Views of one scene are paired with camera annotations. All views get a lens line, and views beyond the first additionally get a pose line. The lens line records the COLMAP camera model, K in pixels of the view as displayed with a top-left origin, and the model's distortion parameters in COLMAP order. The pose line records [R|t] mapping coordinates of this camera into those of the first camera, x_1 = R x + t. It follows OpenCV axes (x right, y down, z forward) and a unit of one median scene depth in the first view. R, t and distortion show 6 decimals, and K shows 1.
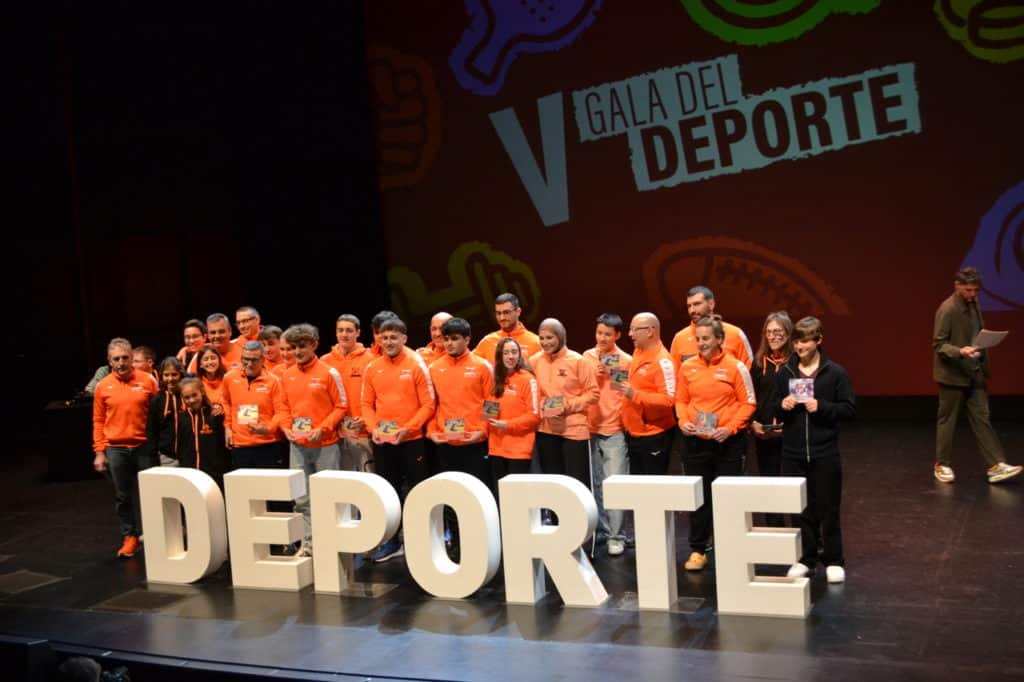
lens RADIAL K [[1469.4, 0, 512.0], [0, 1469.4, 341.0], [0, 0, 1]] dist [0.193626, 0.035932]
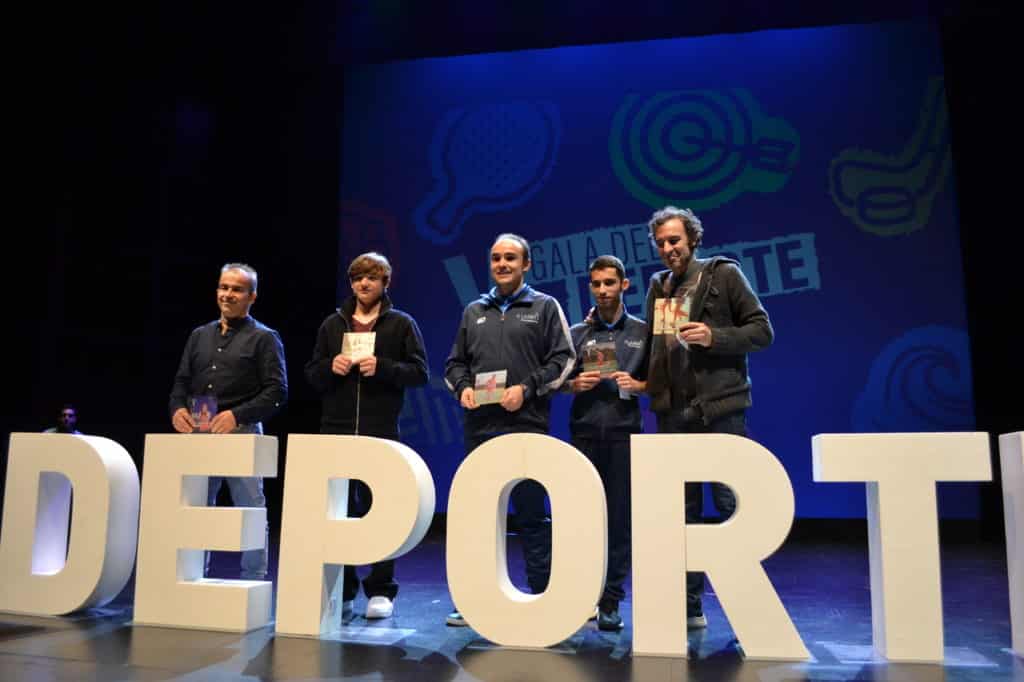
lens RADIAL K [[821.8, 0, 510.3], [0, 821.8, 359.6], [0, 0, 1]] dist [-0.015897, -0.010228]
pose [[0.979871, 0.099945, 0.172812, -0.074321], [-0.051376, 0.962743, -0.265492, 0.099210], [-0.192908, 0.251270, 0.948499, 0.441999]]
